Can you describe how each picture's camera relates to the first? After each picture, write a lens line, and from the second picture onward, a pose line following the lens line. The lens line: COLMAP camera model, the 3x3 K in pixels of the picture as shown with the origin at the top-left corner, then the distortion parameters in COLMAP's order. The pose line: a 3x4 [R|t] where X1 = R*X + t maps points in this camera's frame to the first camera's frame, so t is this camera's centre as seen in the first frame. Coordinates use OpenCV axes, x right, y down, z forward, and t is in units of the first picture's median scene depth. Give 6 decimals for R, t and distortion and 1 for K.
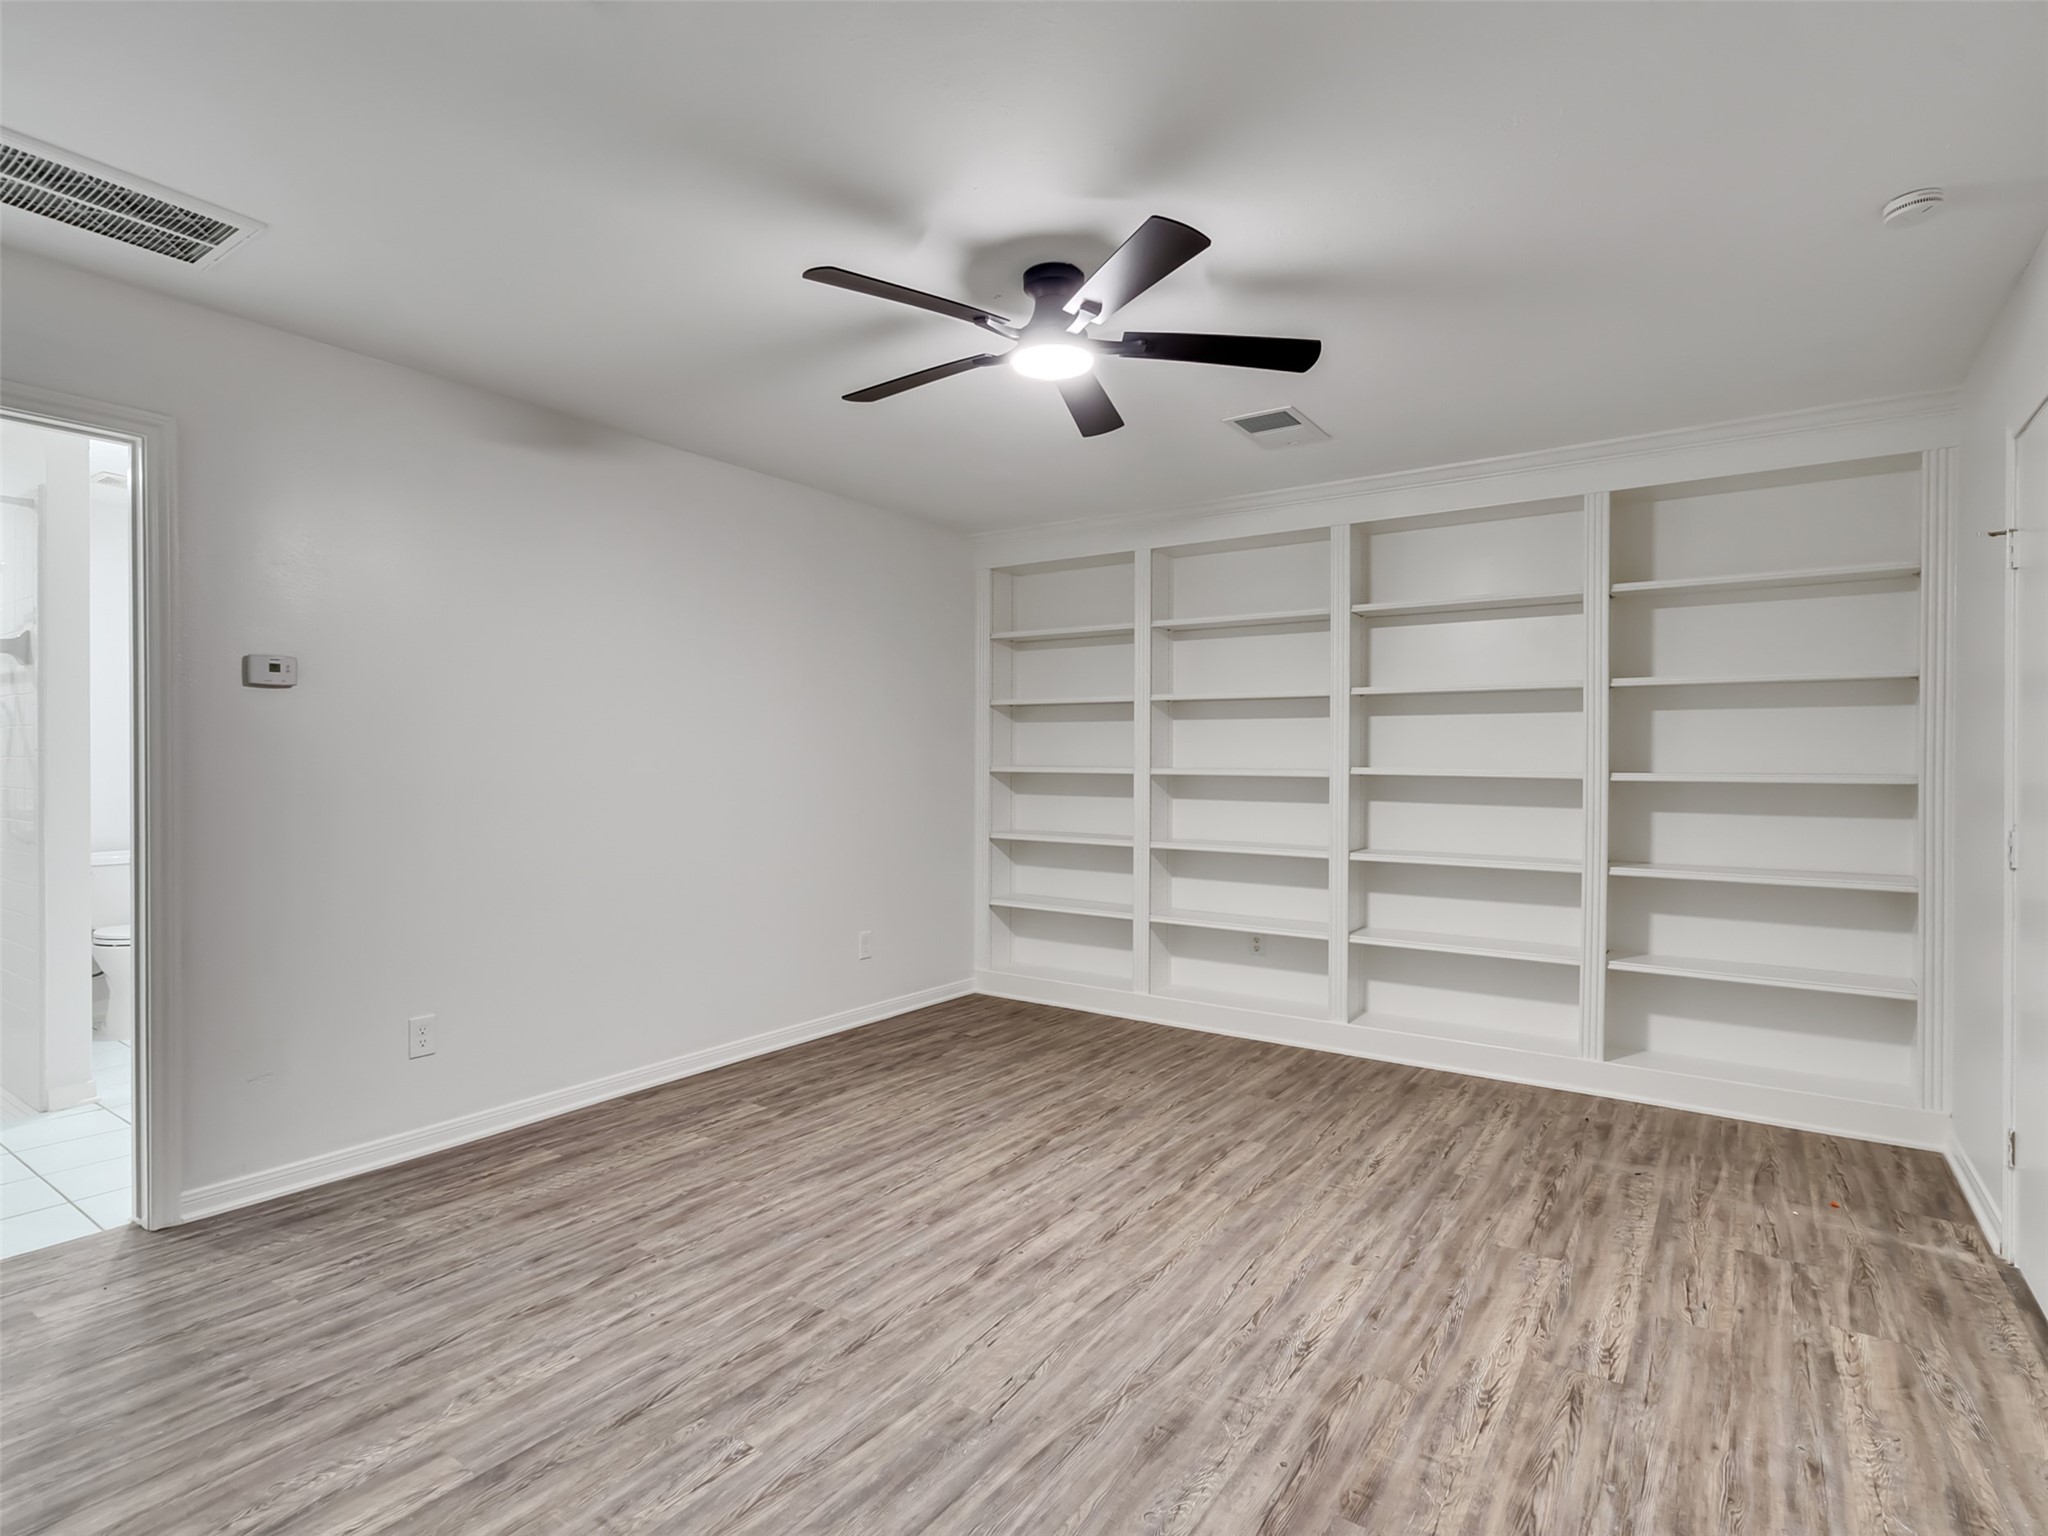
lens RADIAL K [[1041.3, 0, 1027.0], [0, 1041.3, 767.3], [0, 0, 1]] dist [0.001437, 0.000576]
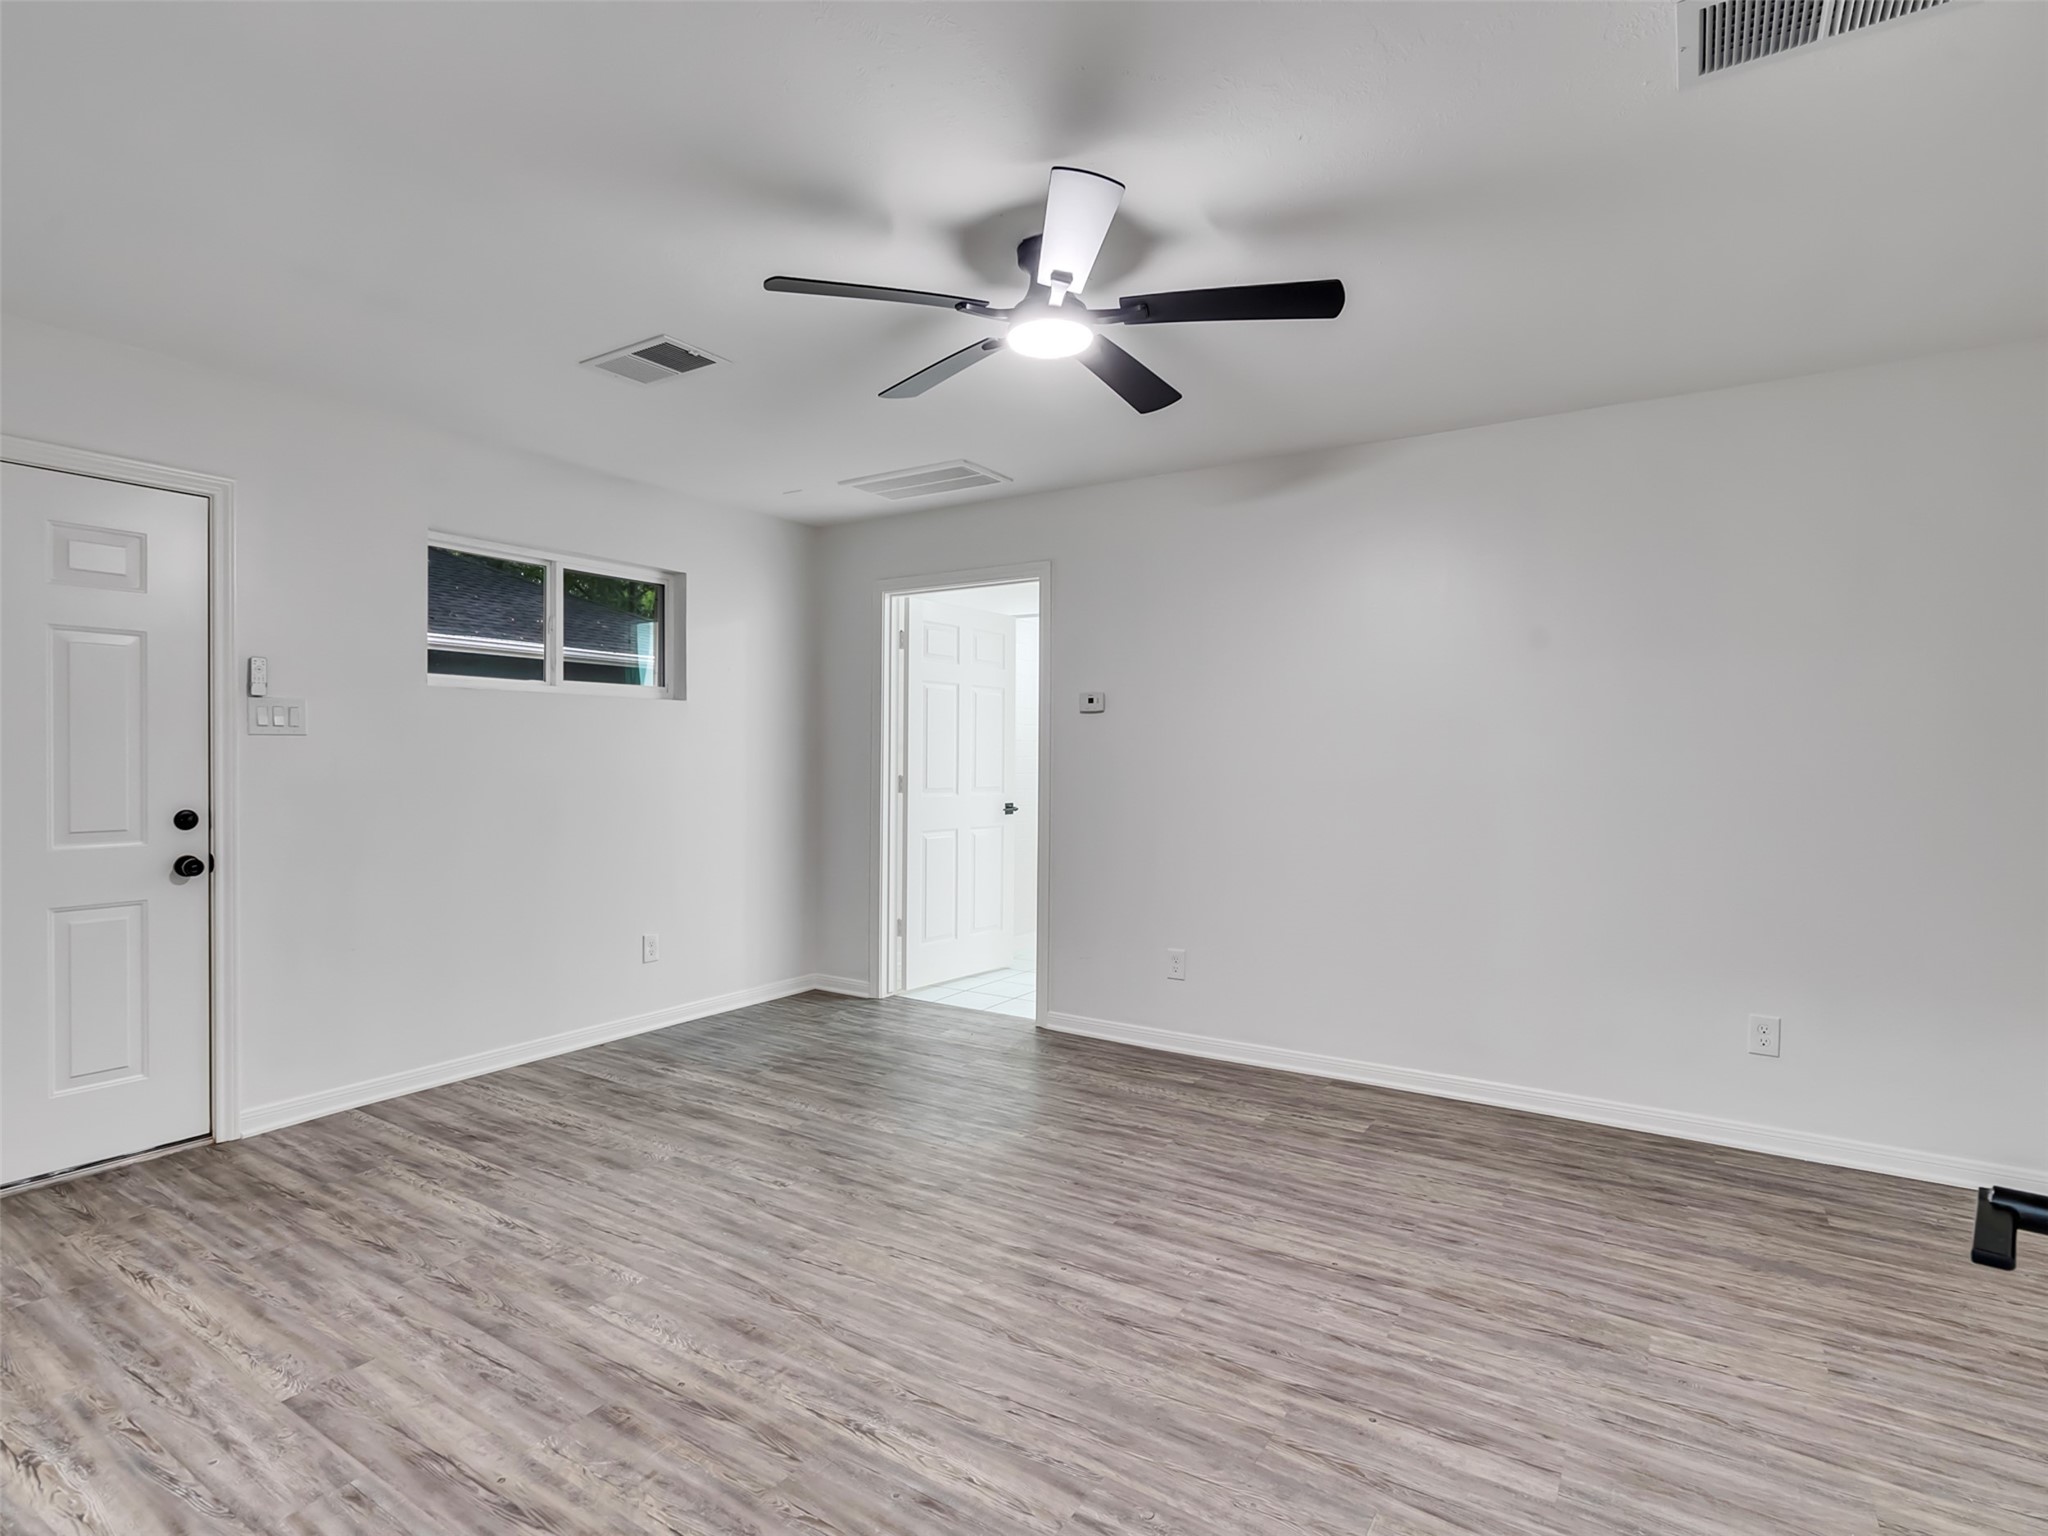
lens RADIAL K [[1041.3, 0, 1025.2], [0, 1041.3, 767.0], [0, 0, 1]] dist [0.001437, 0.000576]
pose [[0.032508, 0.002988, -0.999467, 0.787919], [-0.008309, 0.999962, 0.002719, -0.007058], [0.999437, 0.008217, 0.032532, 0.752820]]
